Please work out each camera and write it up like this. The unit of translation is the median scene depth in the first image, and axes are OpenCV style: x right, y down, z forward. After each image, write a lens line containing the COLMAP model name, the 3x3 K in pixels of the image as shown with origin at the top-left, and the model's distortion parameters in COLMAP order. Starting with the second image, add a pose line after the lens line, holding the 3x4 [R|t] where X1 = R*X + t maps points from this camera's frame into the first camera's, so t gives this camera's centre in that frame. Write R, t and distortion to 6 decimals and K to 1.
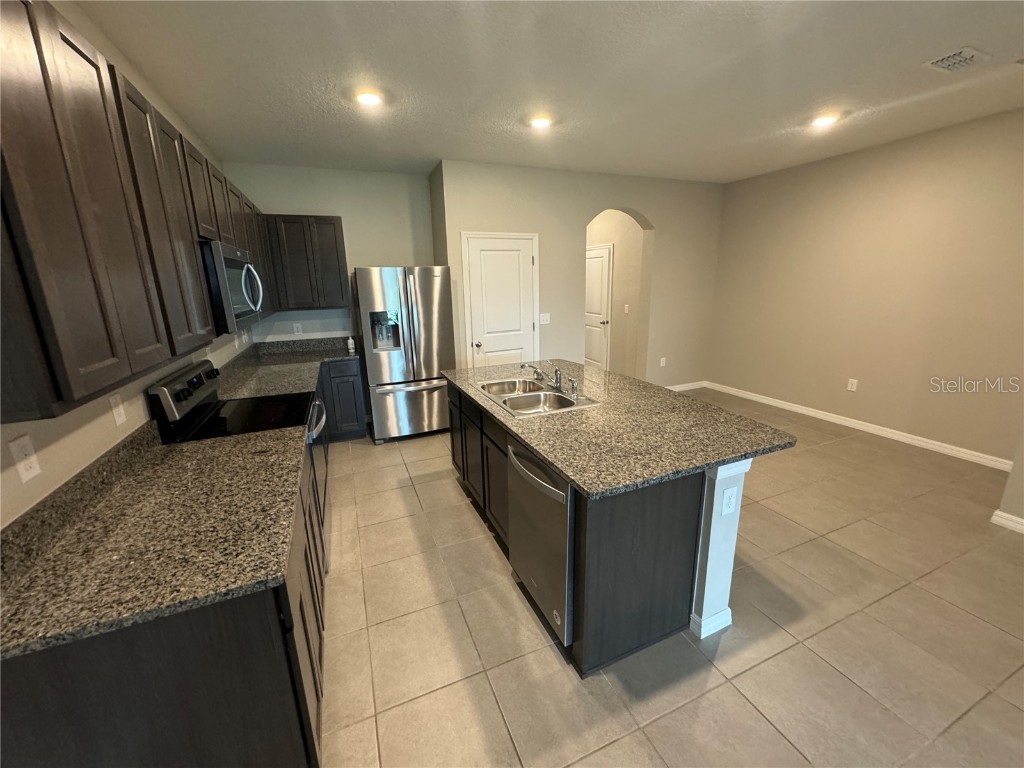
lens RADIAL K [[411.6, 0, 509.8], [0, 411.6, 390.5], [0, 0, 1]] dist [0.003075, 0.000338]
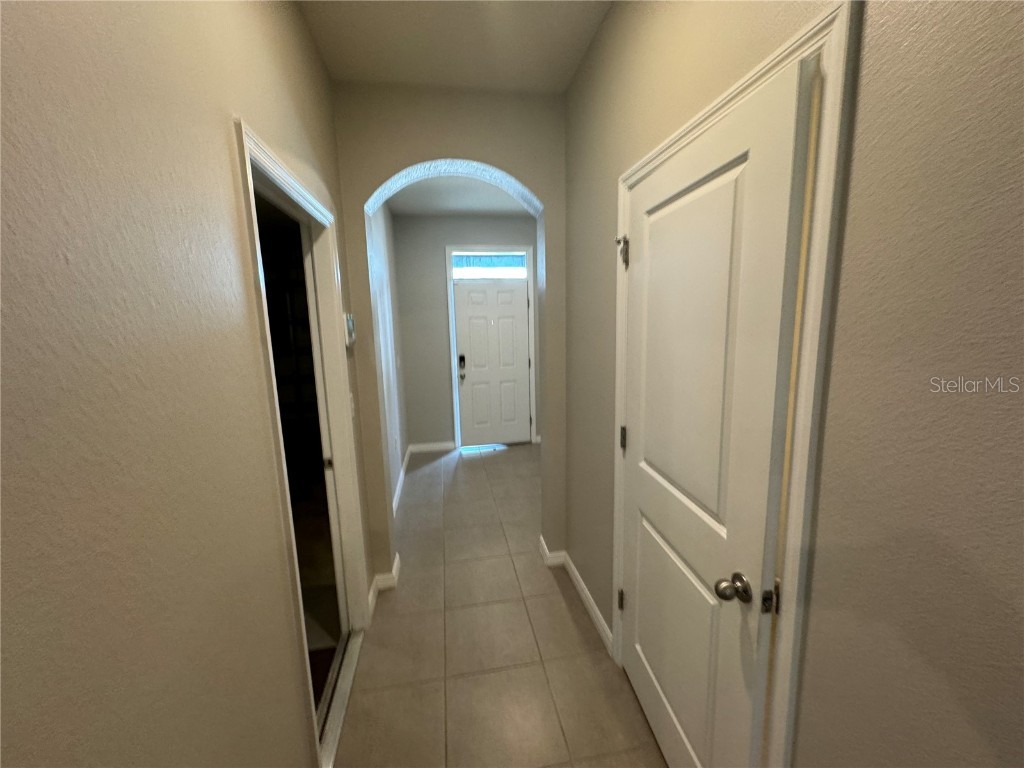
lens RADIAL K [[411.6, 0, 511.2], [0, 411.6, 385.6], [0, 0, 1]] dist [0.003075, 0.000338]
pose [[0.973899, 0.037569, -0.223850, 0.253573], [-0.060677, 0.993408, -0.097260, -0.311919], [0.218720, 0.108304, 0.969759, 1.187135]]
